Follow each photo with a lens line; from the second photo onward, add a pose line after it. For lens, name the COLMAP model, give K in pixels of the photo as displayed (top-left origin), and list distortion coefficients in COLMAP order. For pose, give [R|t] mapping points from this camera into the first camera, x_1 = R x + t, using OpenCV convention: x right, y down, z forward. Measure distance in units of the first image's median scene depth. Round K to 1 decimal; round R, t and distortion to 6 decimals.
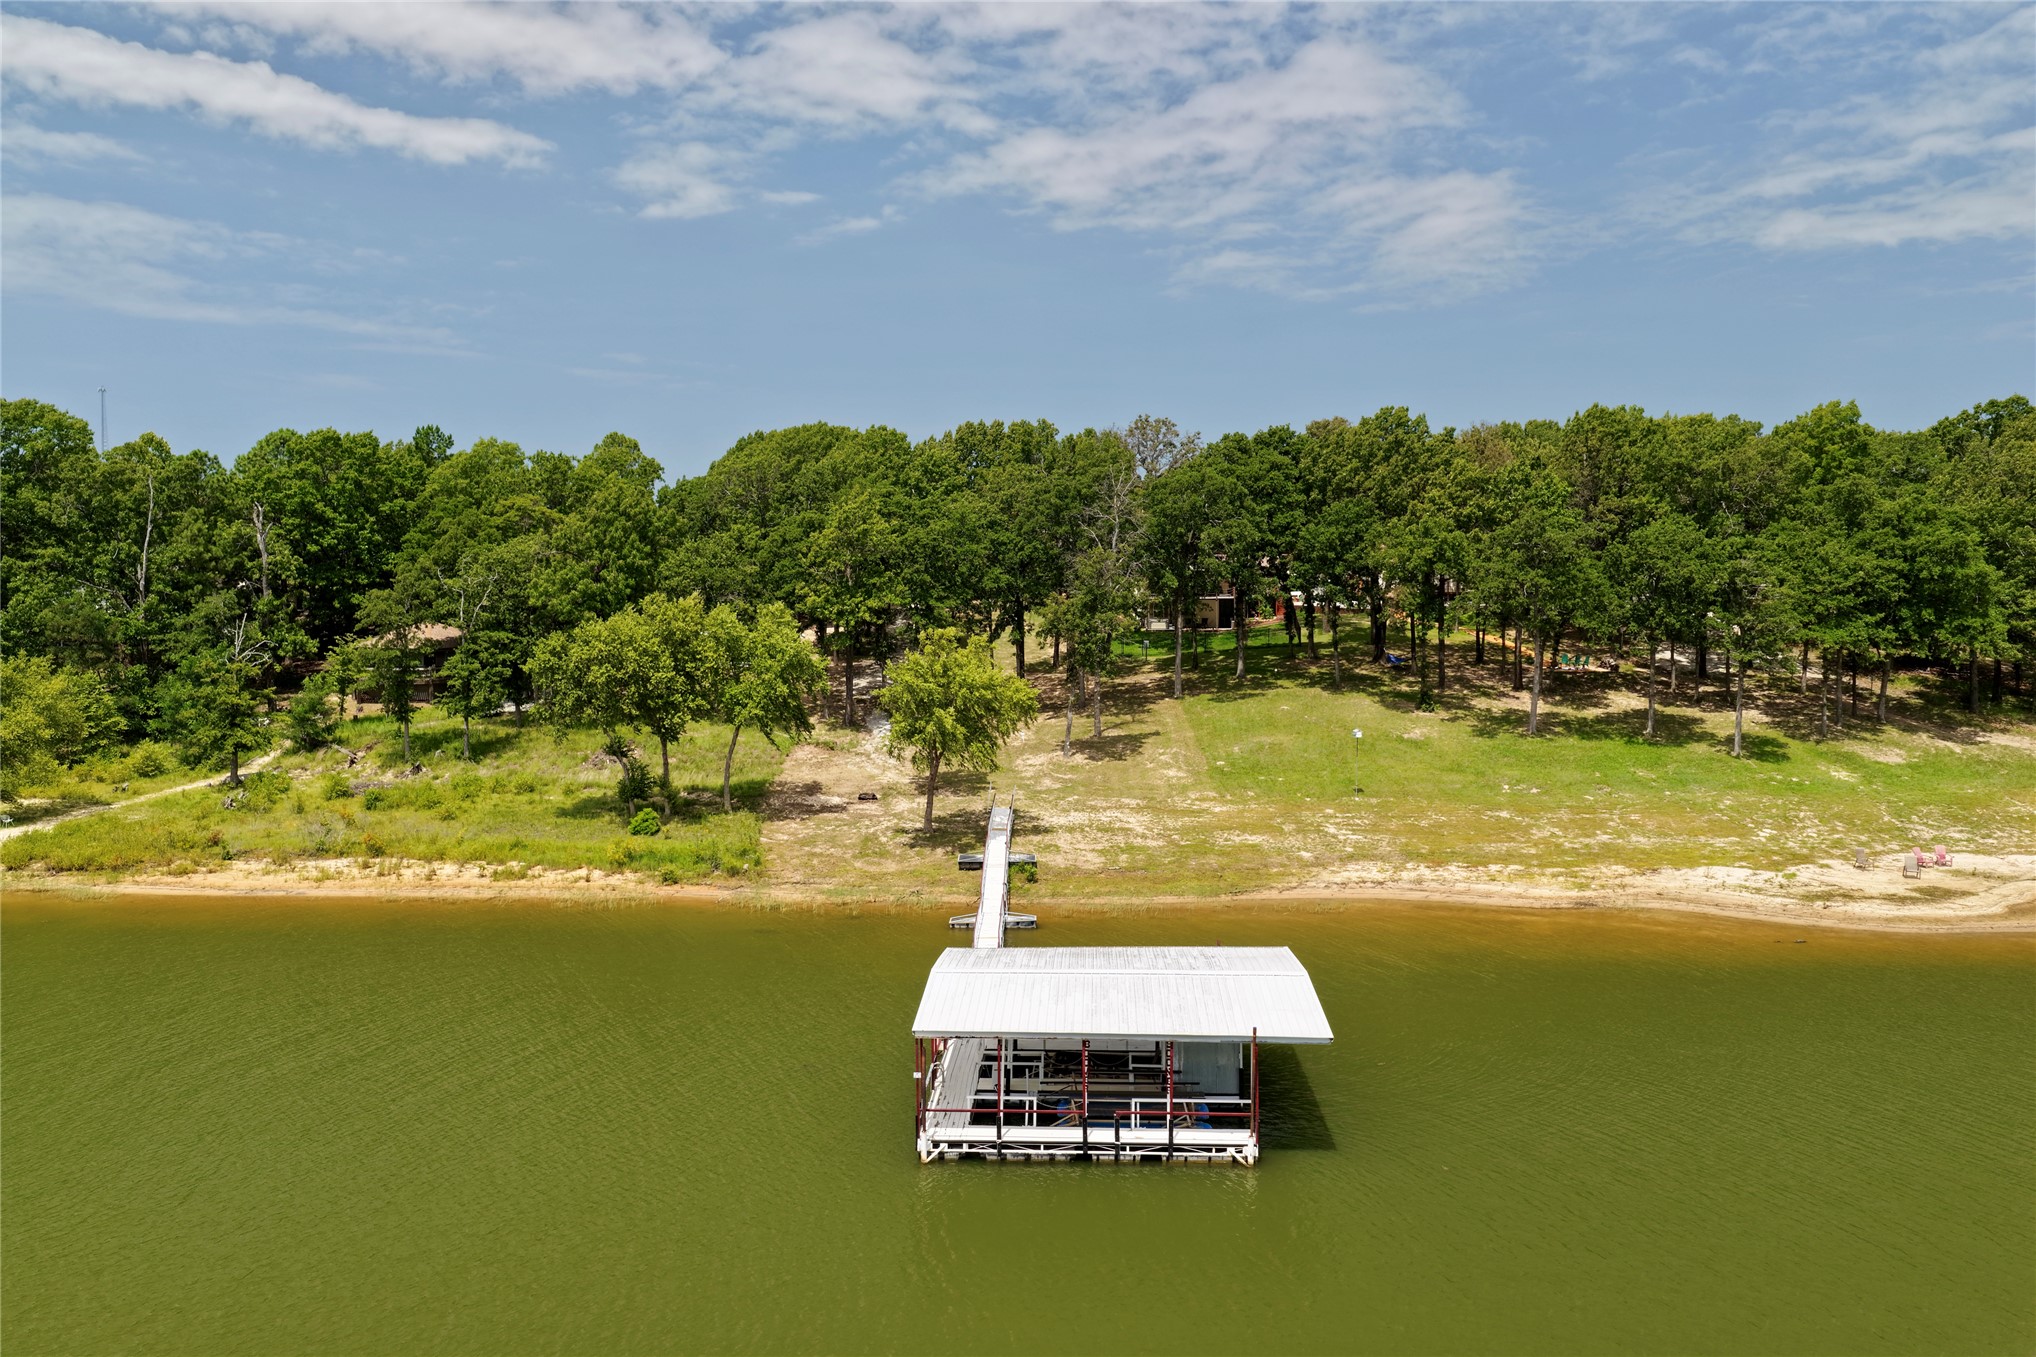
lens RADIAL K [[1698.6, 0, 1018.0], [0, 1698.6, 678.5], [0, 0, 1]] dist [-0.001686, 0.018564]
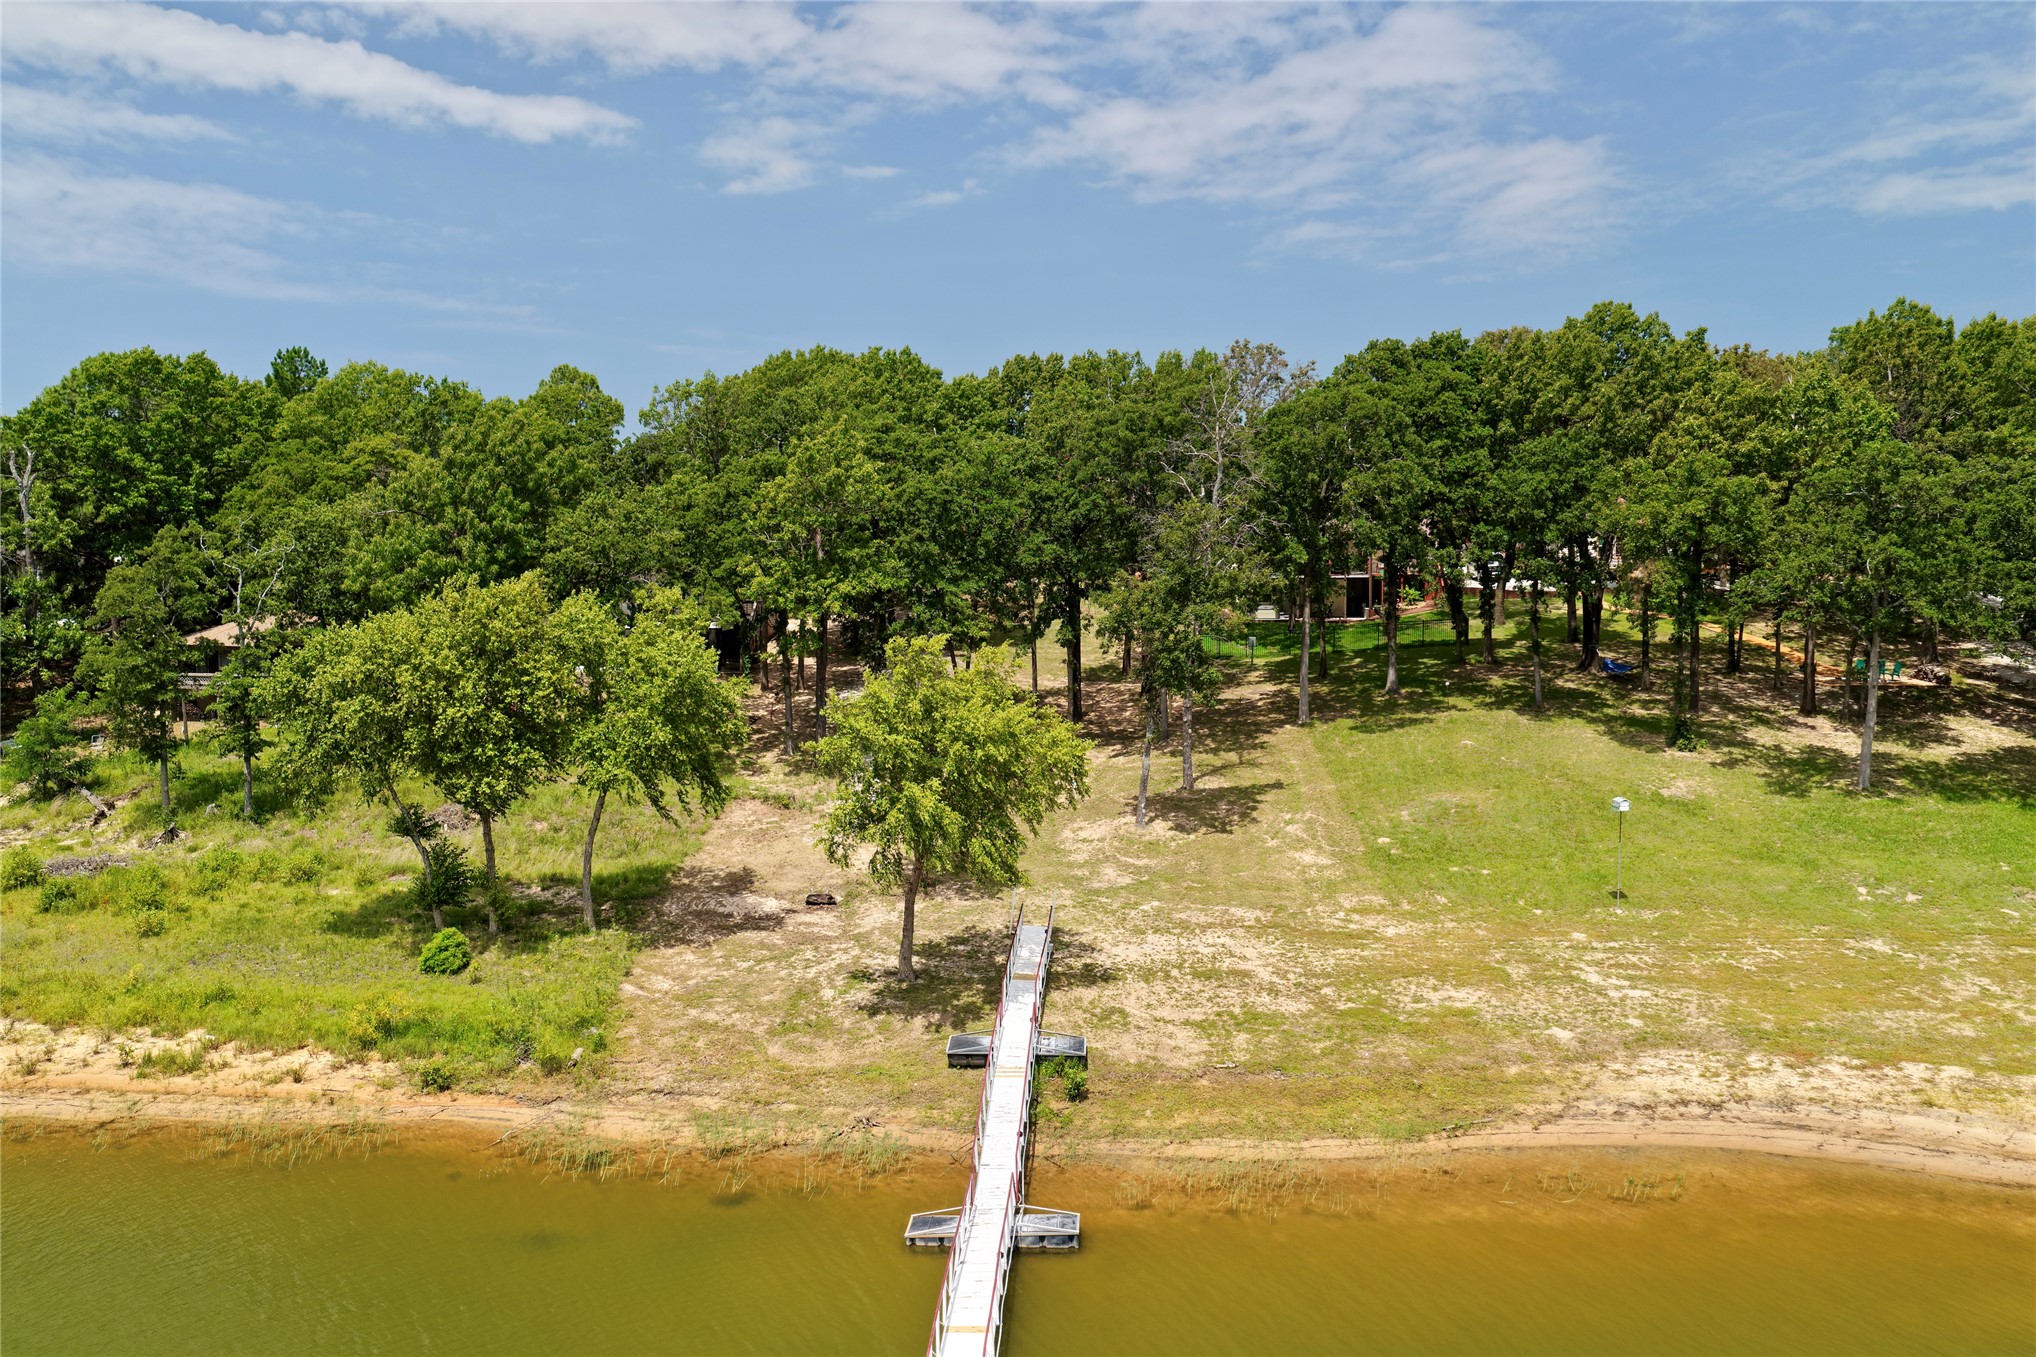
lens RADIAL K [[1698.6, 0, 1018.0], [0, 1698.6, 678.5], [0, 0, 1]] dist [-0.001686, 0.018564]
pose [[0.998905, 0.003323, -0.046667, 0.011713], [-0.002640, 0.999889, 0.014689, -0.019651], [0.046711, -0.014550, 0.998802, 0.359296]]
